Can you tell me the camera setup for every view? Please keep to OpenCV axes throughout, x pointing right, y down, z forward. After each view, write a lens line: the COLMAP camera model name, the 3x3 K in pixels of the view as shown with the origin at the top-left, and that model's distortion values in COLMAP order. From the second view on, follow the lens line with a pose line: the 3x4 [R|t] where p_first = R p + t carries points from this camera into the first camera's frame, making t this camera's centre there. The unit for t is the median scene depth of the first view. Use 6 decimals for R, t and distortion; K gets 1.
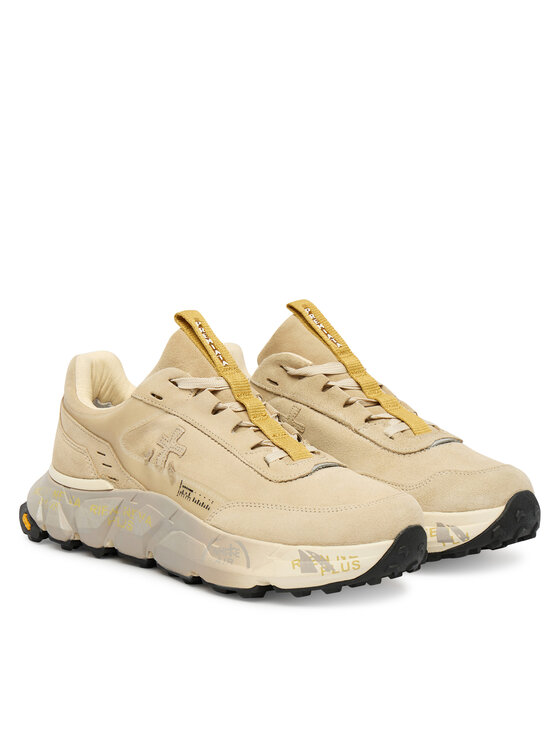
lens RADIAL K [[1993.6, 0, 280.0], [0, 1993.6, 373.0], [0, 0, 1]] dist [0.001398, -0.002084]
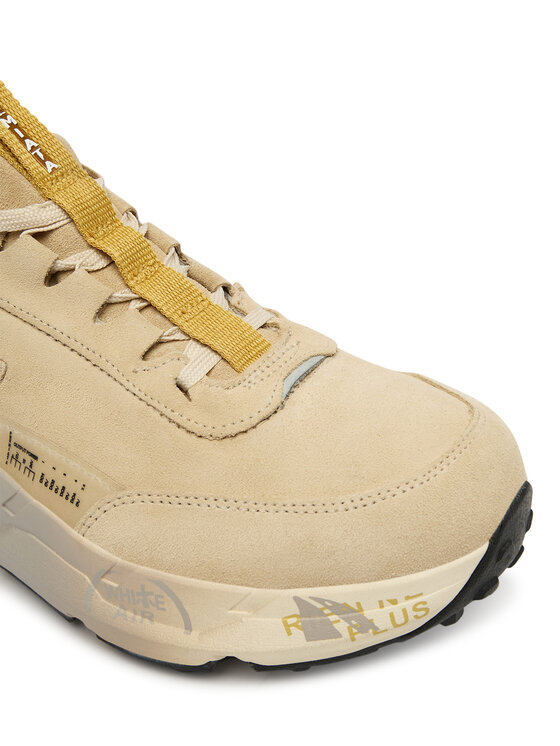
lens RADIAL K [[1232.4, 0, 280.0], [0, 1232.4, 373.0], [0, 0, 1]] dist [-0.157661, -0.033788]
pose [[0.977859, -0.177856, 0.110267, -0.015418], [0.126004, 0.921123, 0.368314, -0.062520], [-0.167076, -0.346265, 0.923139, 0.724766]]
